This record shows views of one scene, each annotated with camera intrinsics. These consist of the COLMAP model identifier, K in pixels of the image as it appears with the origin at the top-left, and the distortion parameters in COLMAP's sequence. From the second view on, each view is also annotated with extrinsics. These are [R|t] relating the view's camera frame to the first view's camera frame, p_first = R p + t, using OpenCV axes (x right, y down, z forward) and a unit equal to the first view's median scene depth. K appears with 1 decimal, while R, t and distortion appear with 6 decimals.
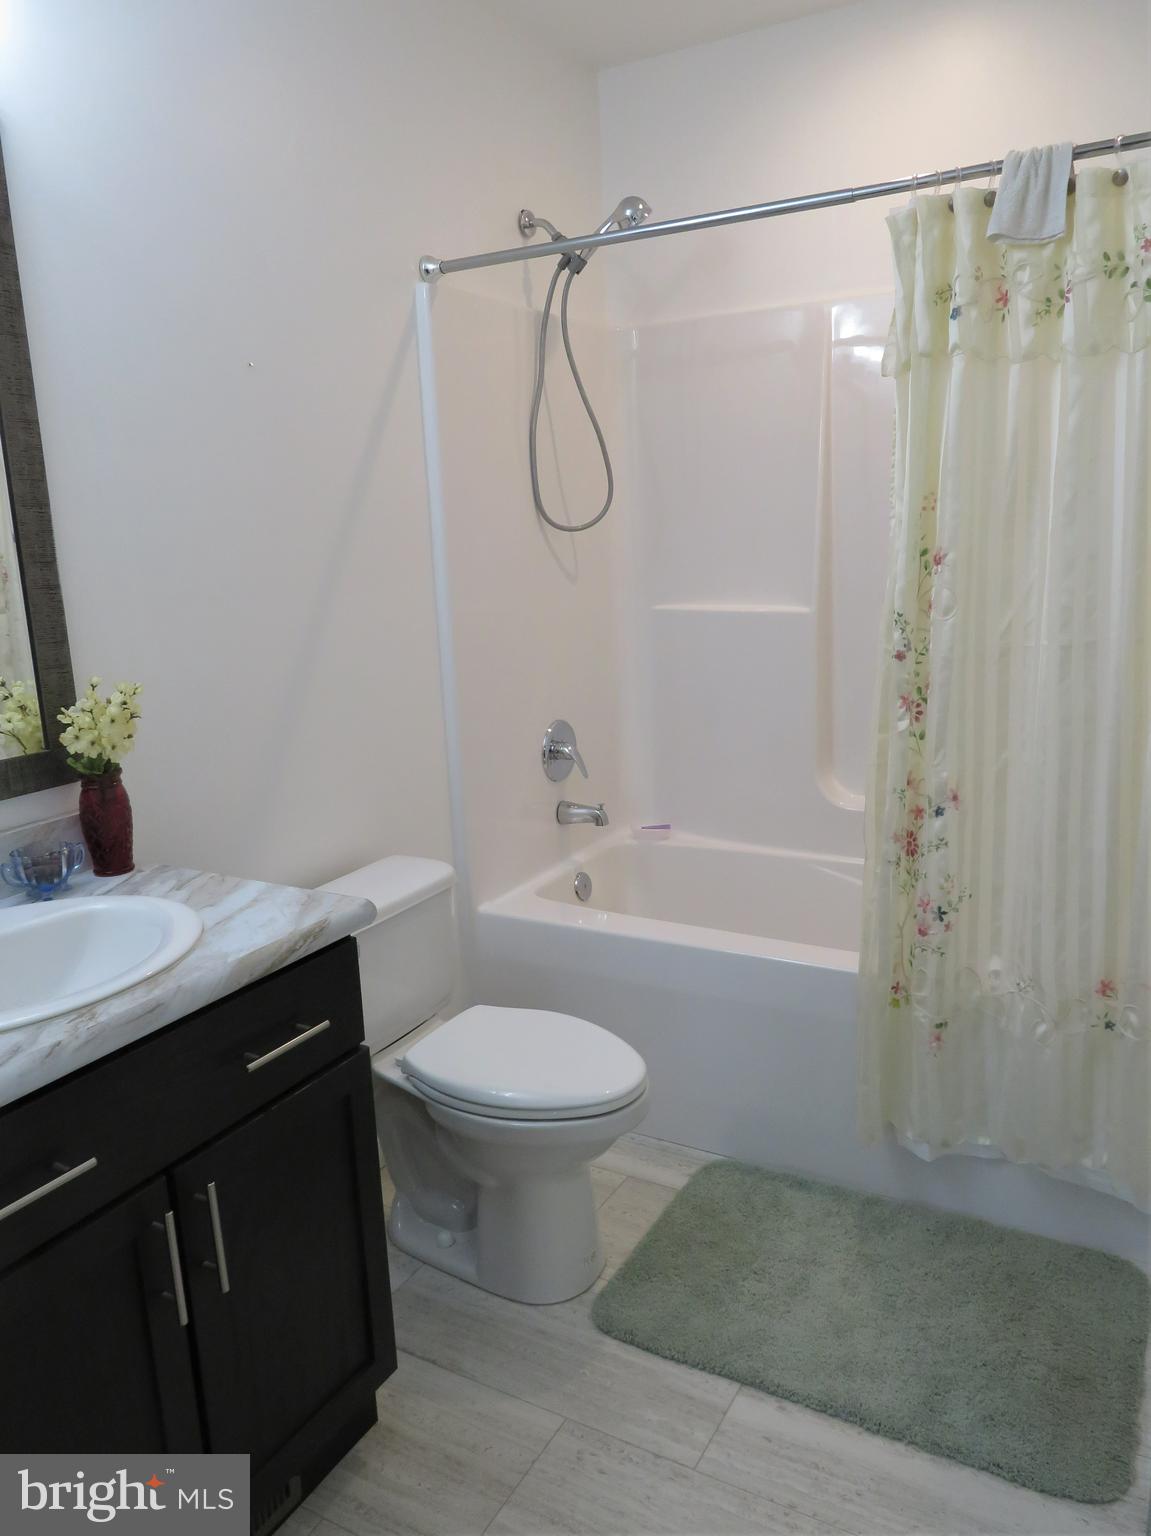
lens RADIAL K [[1101.7, 0, 576.8], [0, 1101.7, 768.9], [0, 0, 1]] dist [0.001387, 0.000283]
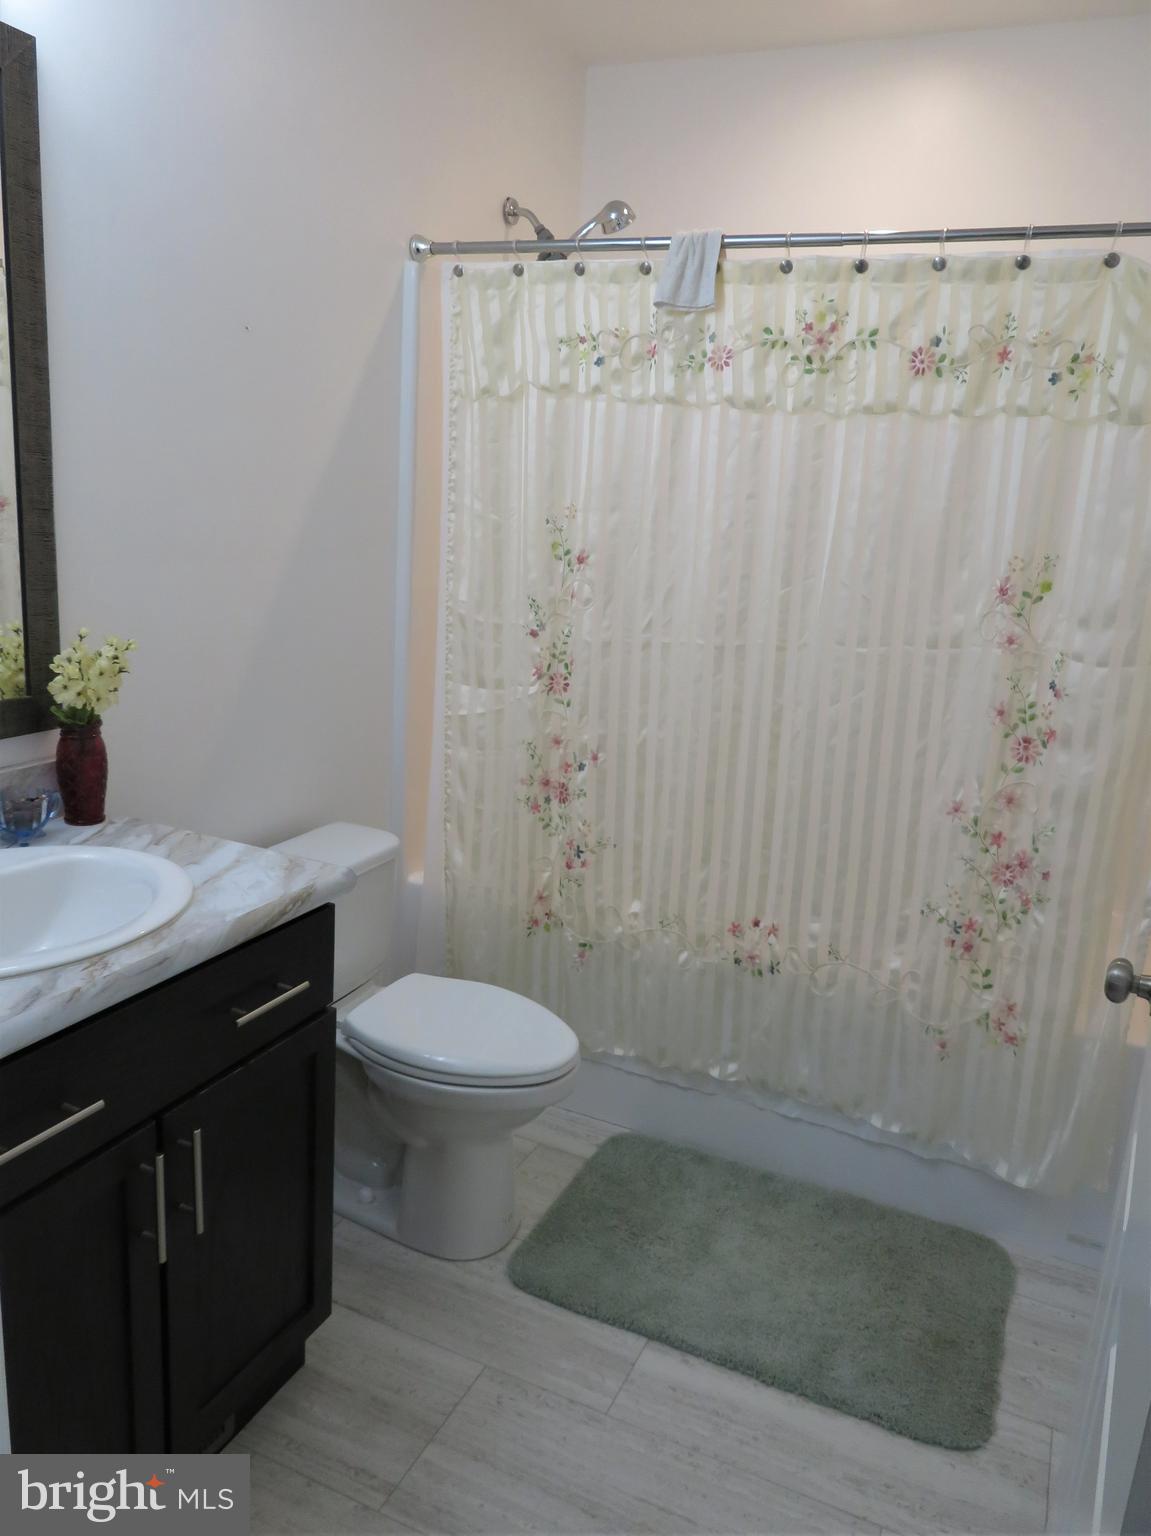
lens RADIAL K [[1101.7, 0, 575.1], [0, 1101.7, 769.0], [0, 0, 1]] dist [0.001387, 0.000283]
pose [[0.990921, 0.082044, 0.106510, -0.086907], [-0.084536, 0.996238, 0.019090, -0.011809], [-0.104543, -0.027920, 0.994128, -0.050669]]
